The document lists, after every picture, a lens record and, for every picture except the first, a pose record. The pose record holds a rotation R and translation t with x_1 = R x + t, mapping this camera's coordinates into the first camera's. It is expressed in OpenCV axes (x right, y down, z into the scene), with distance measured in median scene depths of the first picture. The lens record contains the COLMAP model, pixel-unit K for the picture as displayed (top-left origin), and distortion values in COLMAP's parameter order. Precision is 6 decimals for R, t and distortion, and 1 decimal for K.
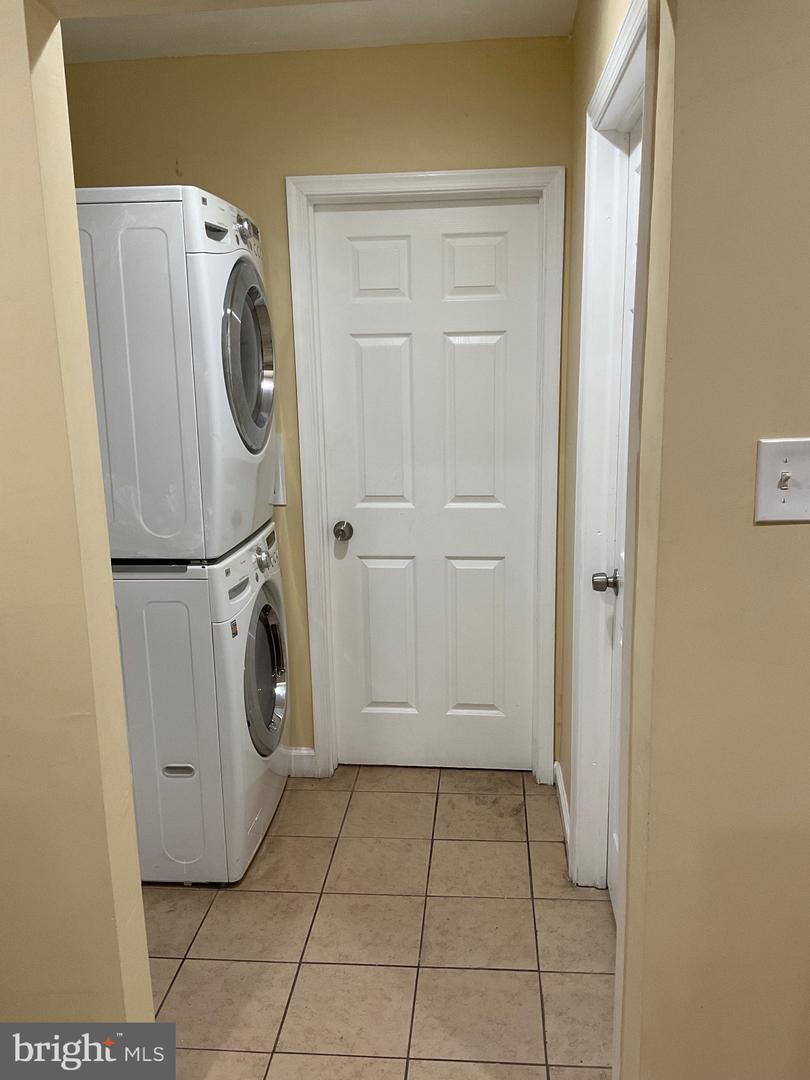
lens RADIAL K [[898.1, 0, 412.0], [0, 898.1, 544.1], [0, 0, 1]] dist [0.088204, -0.161635]
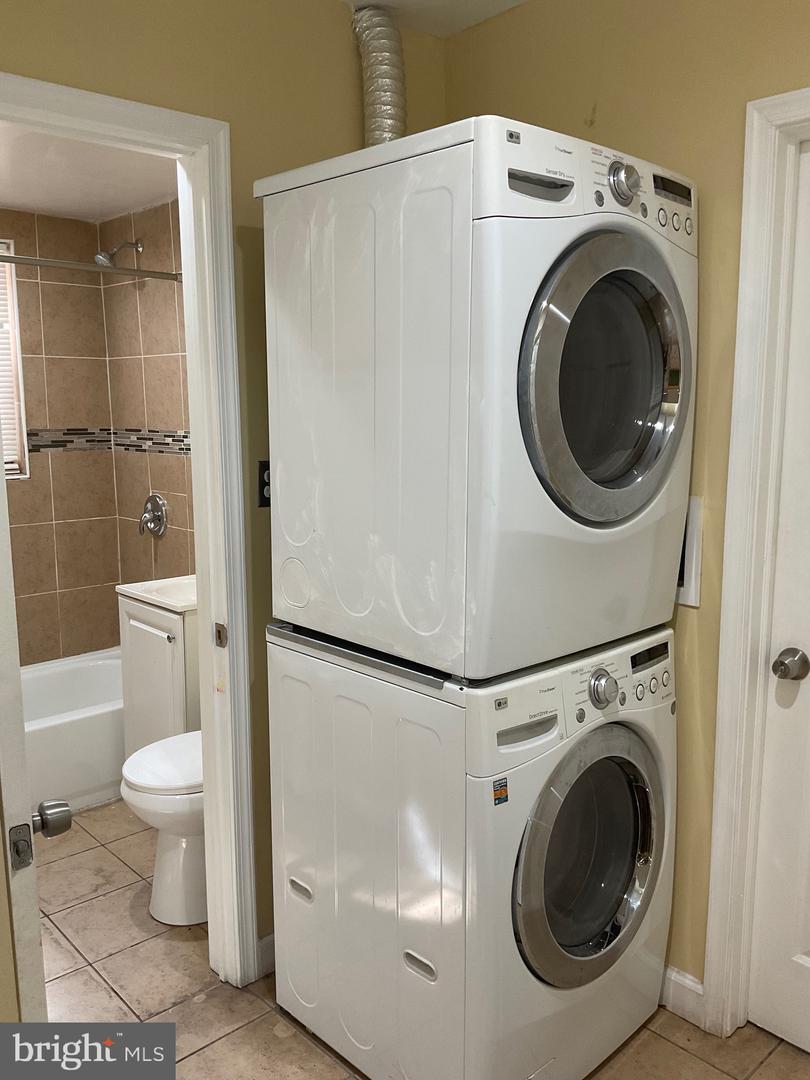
lens RADIAL K [[898.1, 0, 405.7], [0, 898.1, 544.4], [0, 0, 1]] dist [0.088204, -0.161635]
pose [[0.740731, 0.124759, -0.660116, 0.158839], [-0.152709, 0.988151, 0.015398, -0.080938], [0.654215, 0.089400, 0.751006, 0.441023]]
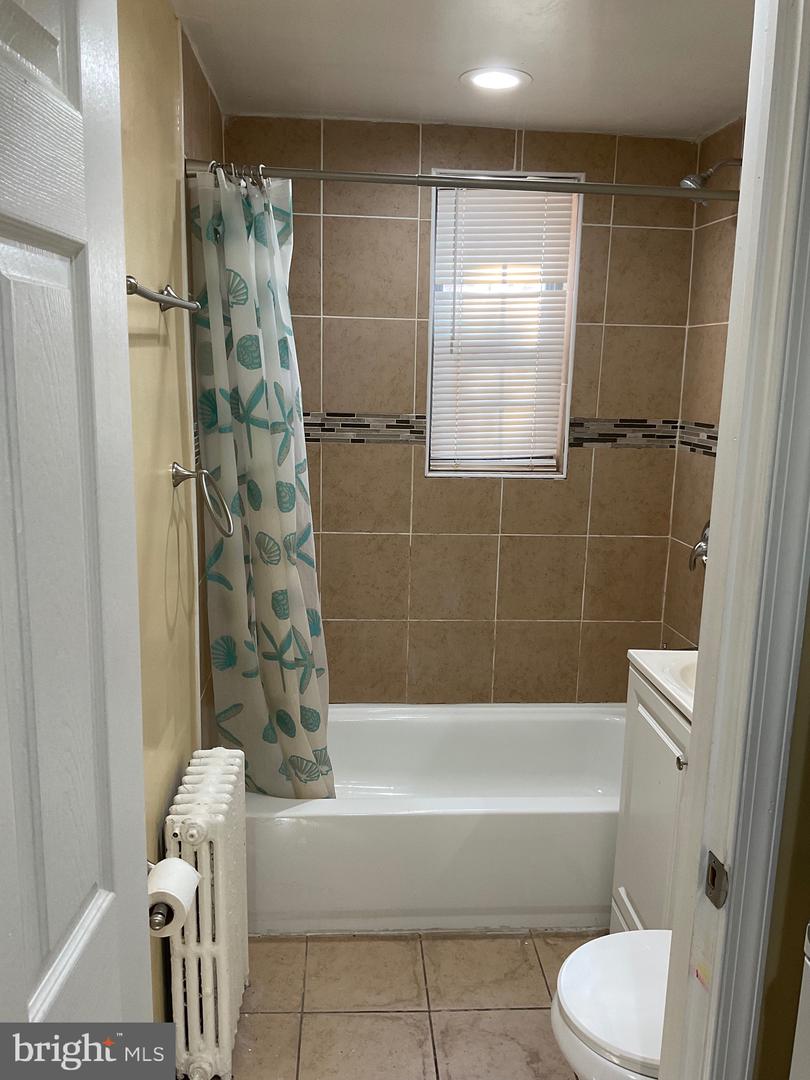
lens RADIAL K [[898.1, 0, 404.9], [0, 898.1, 546.7], [0, 0, 1]] dist [0.088204, -0.161635]
pose [[0.163895, 0.217971, -0.962095, -0.173662], [-0.233688, 0.956102, 0.176804, -0.146411], [0.958399, 0.195853, 0.207637, 0.717895]]
